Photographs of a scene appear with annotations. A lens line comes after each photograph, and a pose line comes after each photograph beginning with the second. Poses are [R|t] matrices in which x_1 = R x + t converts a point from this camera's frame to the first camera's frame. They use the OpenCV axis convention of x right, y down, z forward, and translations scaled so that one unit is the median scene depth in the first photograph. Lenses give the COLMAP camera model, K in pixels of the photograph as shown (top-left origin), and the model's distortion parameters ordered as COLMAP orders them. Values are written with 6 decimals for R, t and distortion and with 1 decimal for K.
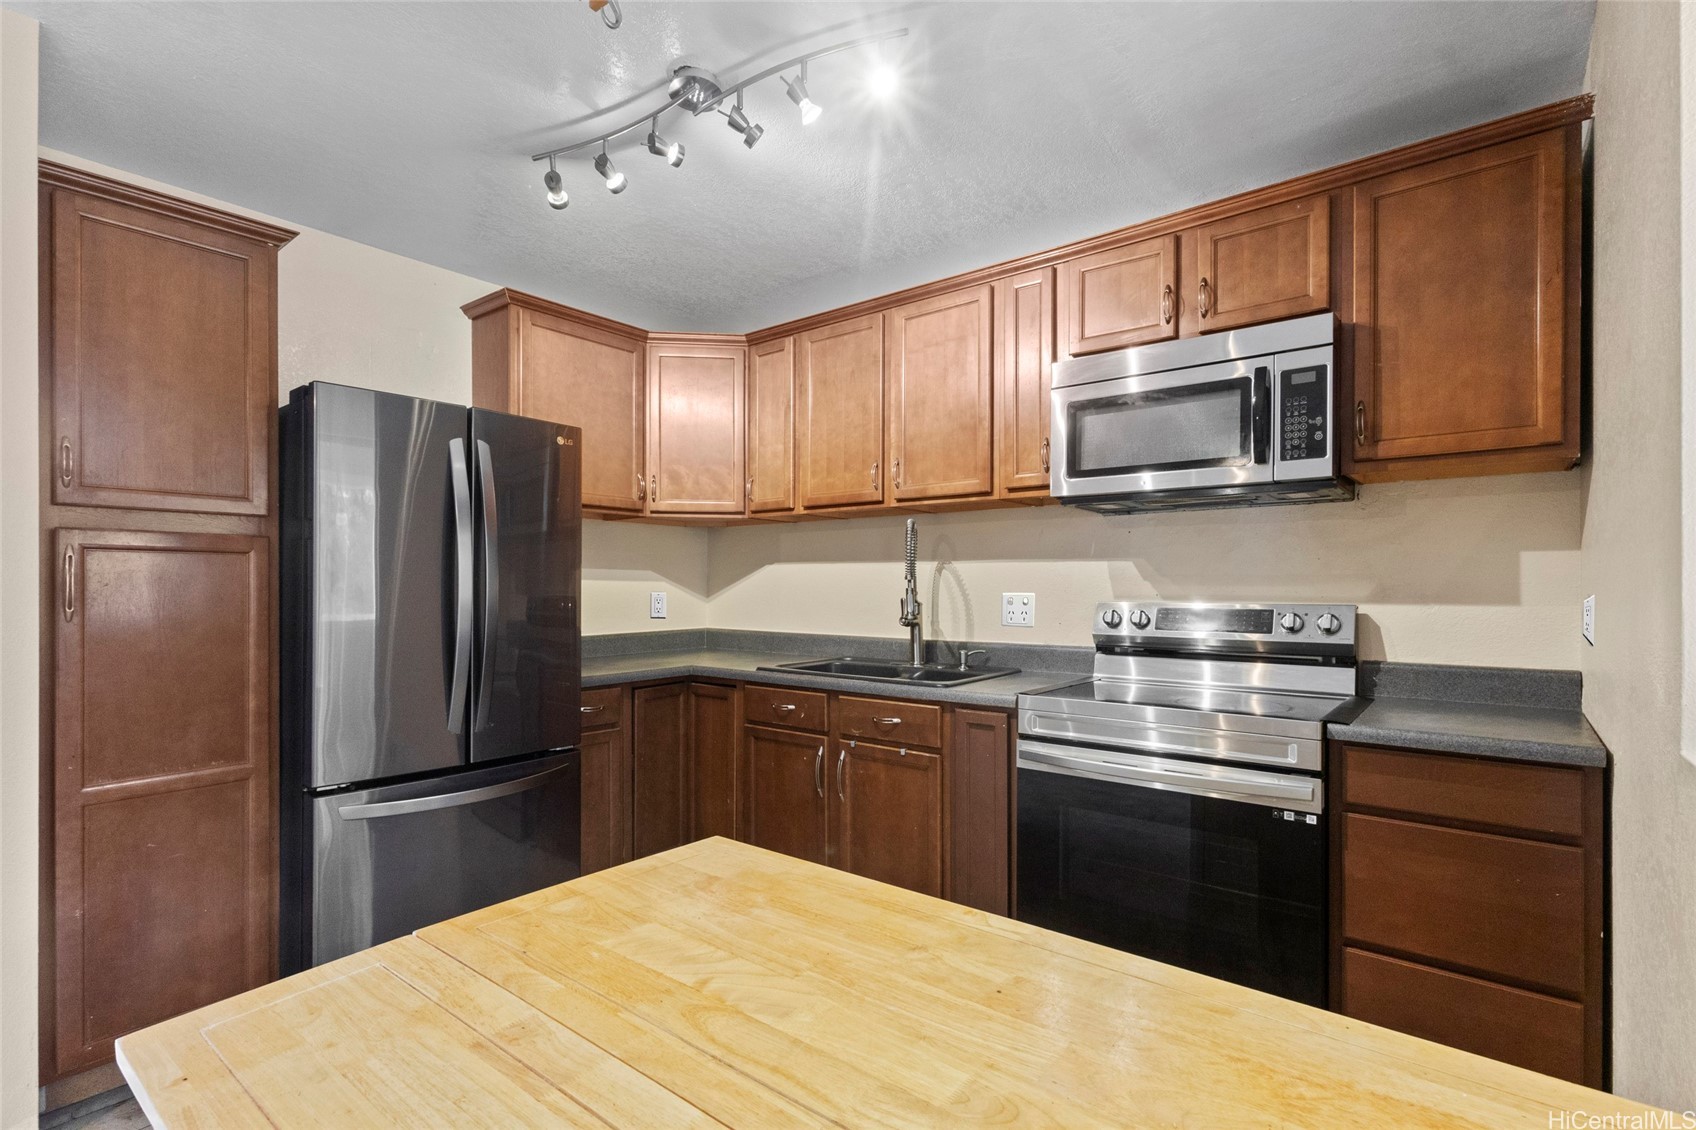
lens RADIAL K [[788.6, 0, 848.8], [0, 788.6, 578.2], [0, 0, 1]] dist [0.001907, 0.000226]
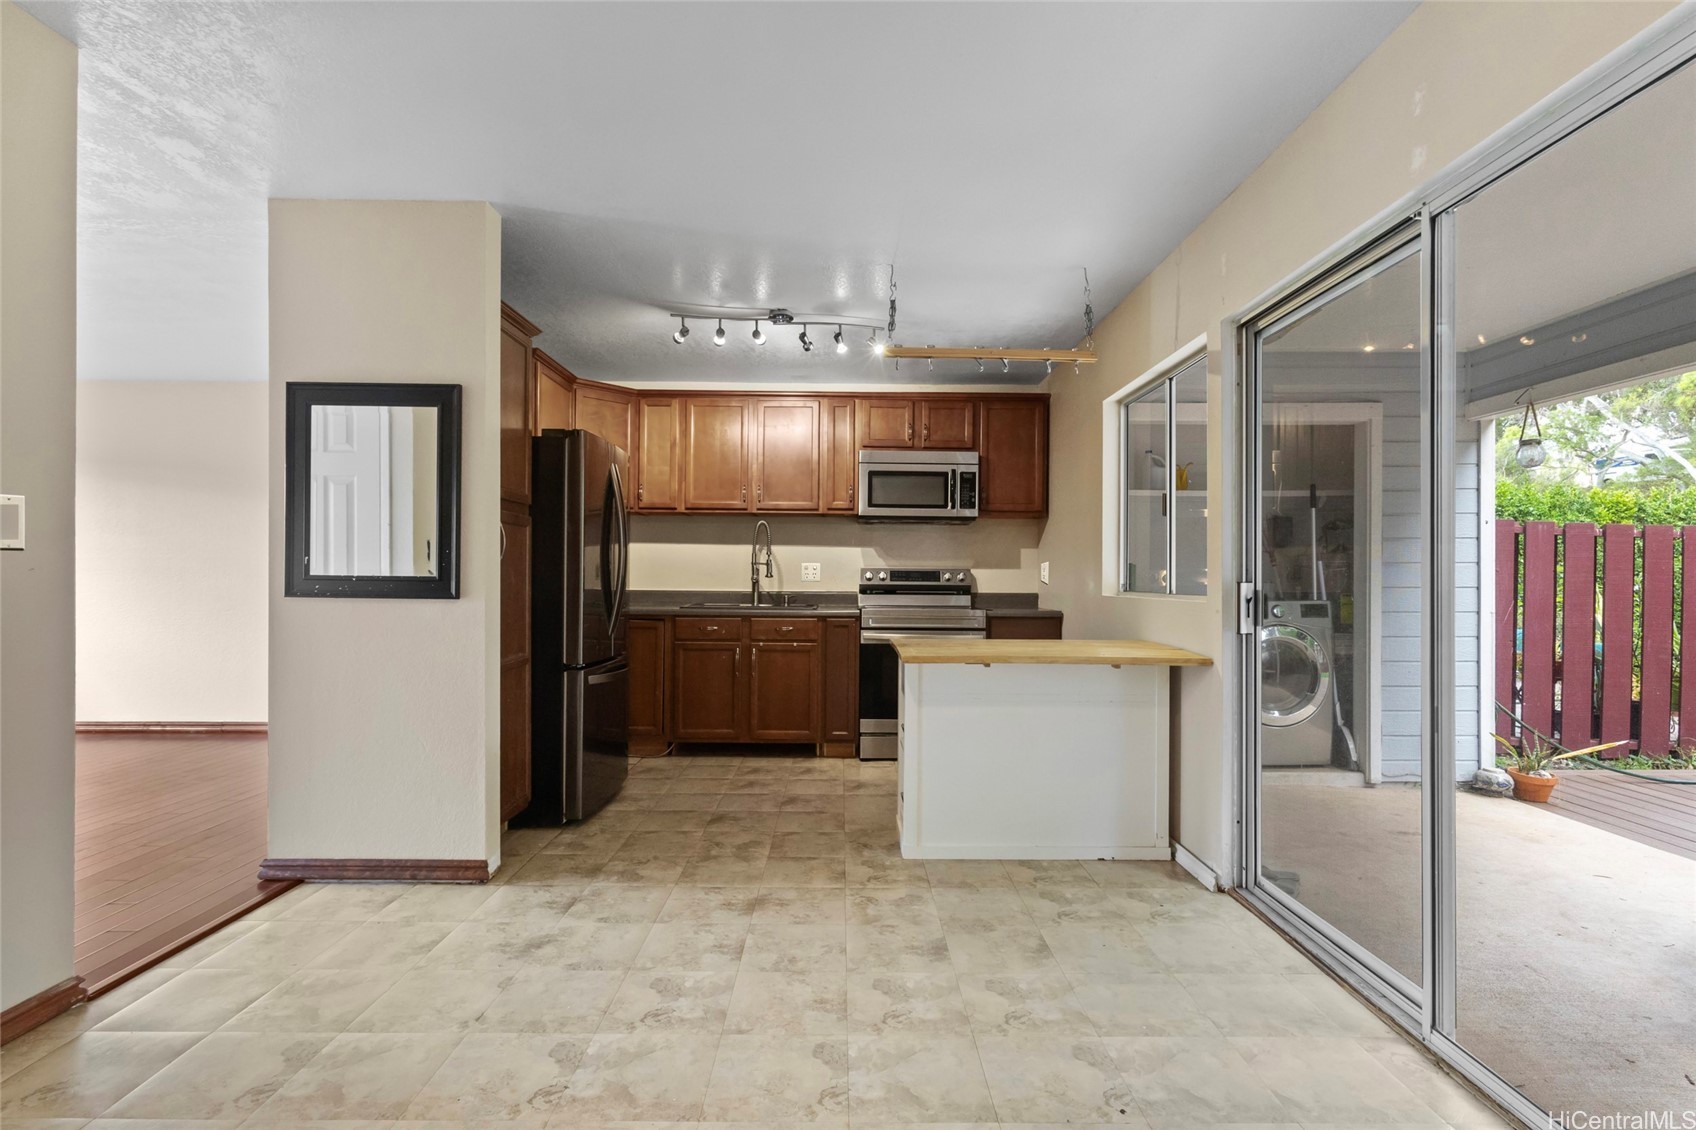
lens RADIAL K [[788.6, 0, 848.8], [0, 788.6, 578.2], [0, 0, 1]] dist [0.001907, 0.000226]
pose [[0.781088, 0.005817, 0.624394, -1.011067], [-0.013265, 0.999886, 0.007278, 0.043914], [-0.624280, -0.013968, 0.781076, -0.565739]]
